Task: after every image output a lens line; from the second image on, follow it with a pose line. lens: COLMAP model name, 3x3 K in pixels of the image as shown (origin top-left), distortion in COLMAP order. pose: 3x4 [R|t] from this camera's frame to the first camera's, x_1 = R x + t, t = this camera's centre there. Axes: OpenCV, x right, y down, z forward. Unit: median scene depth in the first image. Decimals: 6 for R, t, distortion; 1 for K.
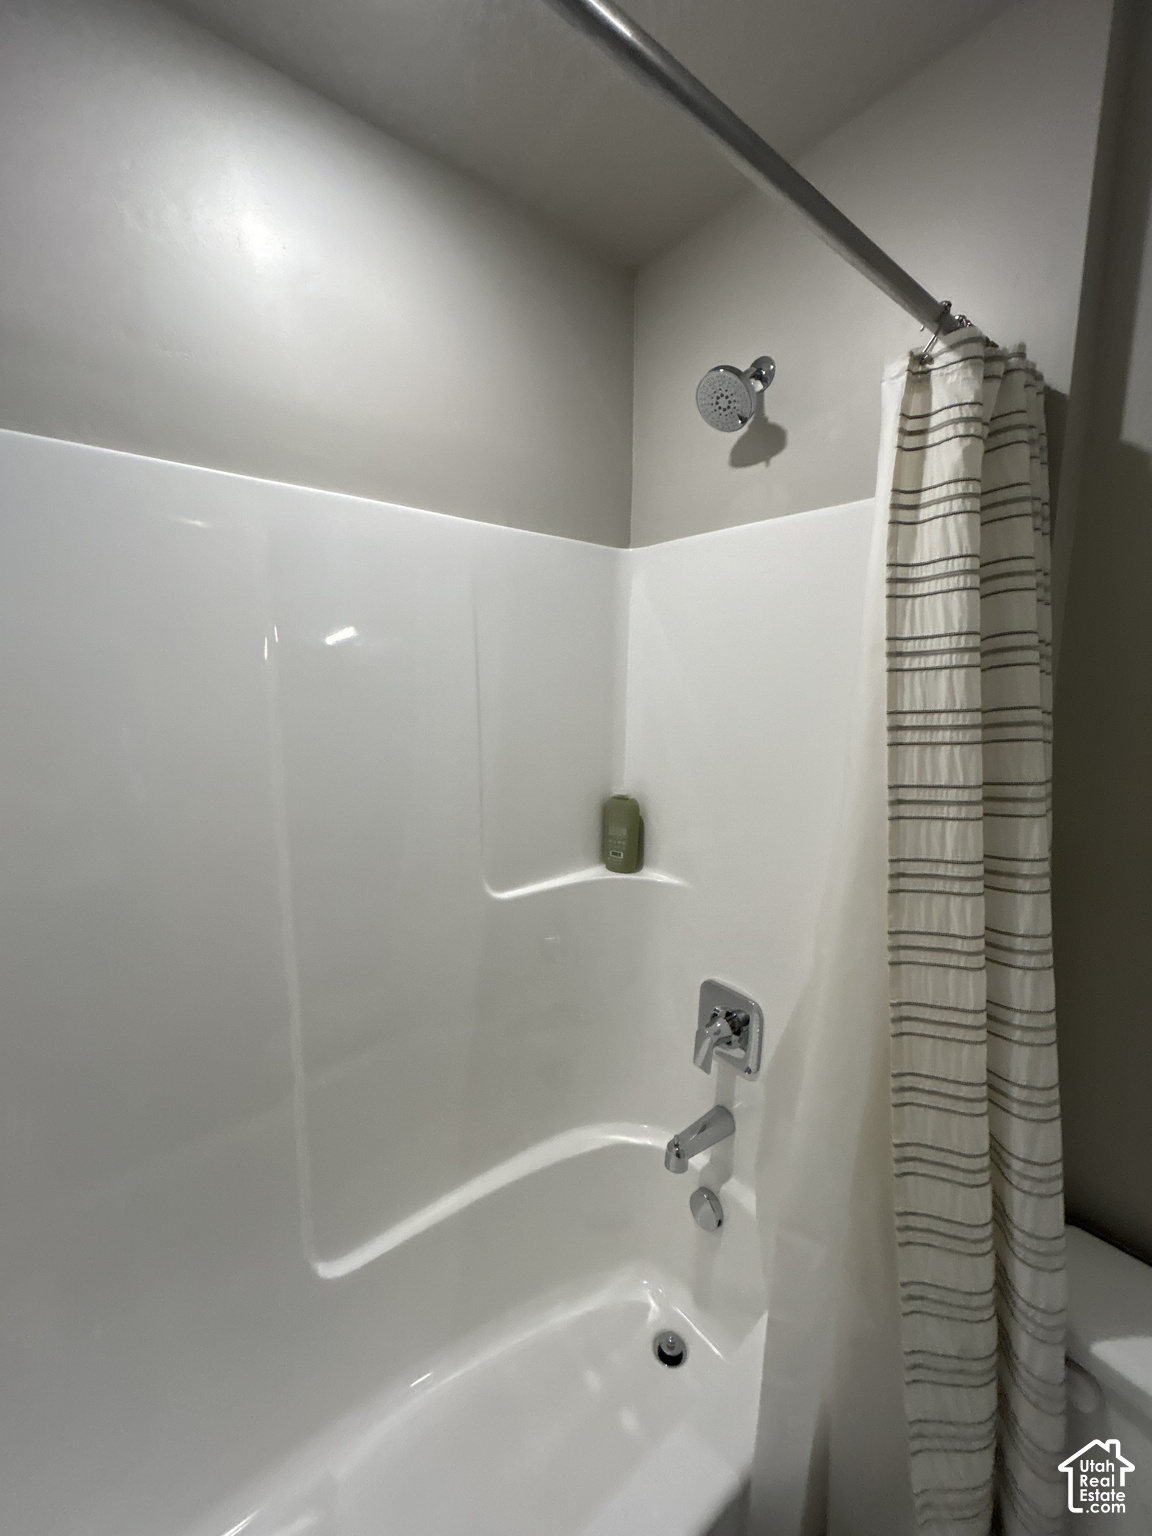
lens RADIAL K [[625.1, 0, 581.5], [0, 625.1, 764.3], [0, 0, 1]] dist [-0.001181, 0.000168]
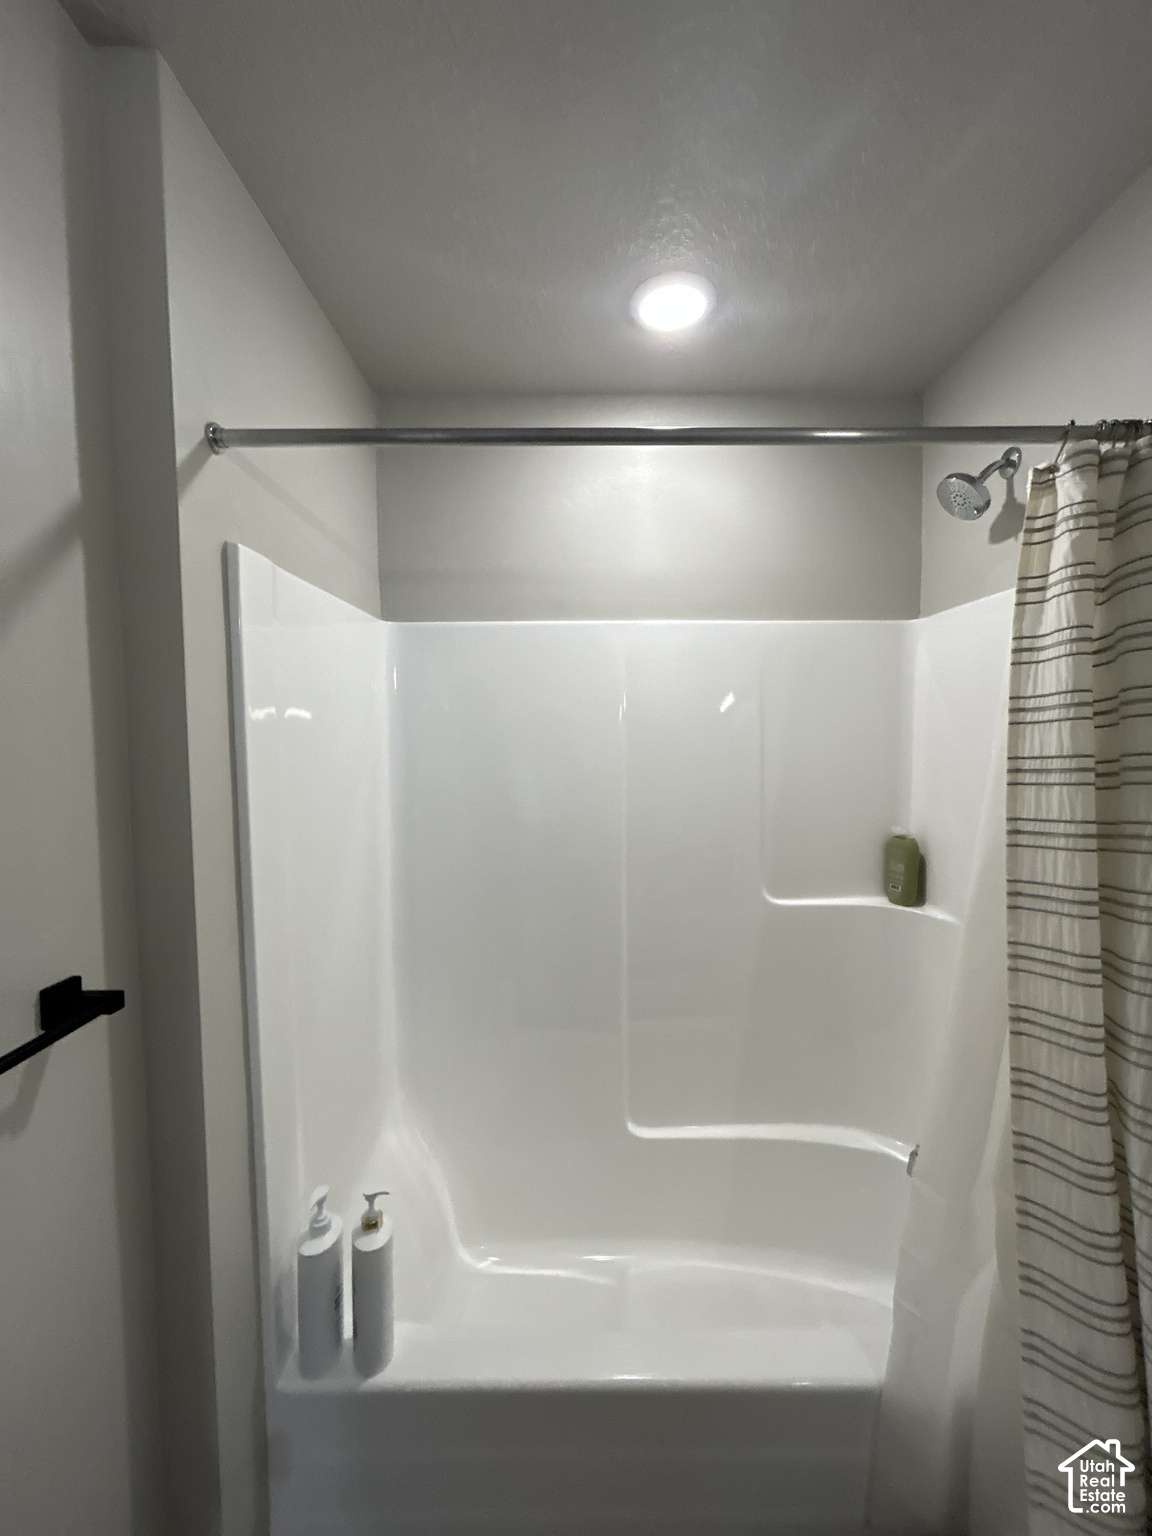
lens RADIAL K [[625.1, 0, 581.5], [0, 625.1, 764.3], [0, 0, 1]] dist [-0.001181, 0.000168]
pose [[0.779489, 0.016096, -0.626209, 0.609088], [-0.070606, 0.995557, -0.062299, 0.065007], [0.622424, 0.092775, 0.777162, -0.467213]]
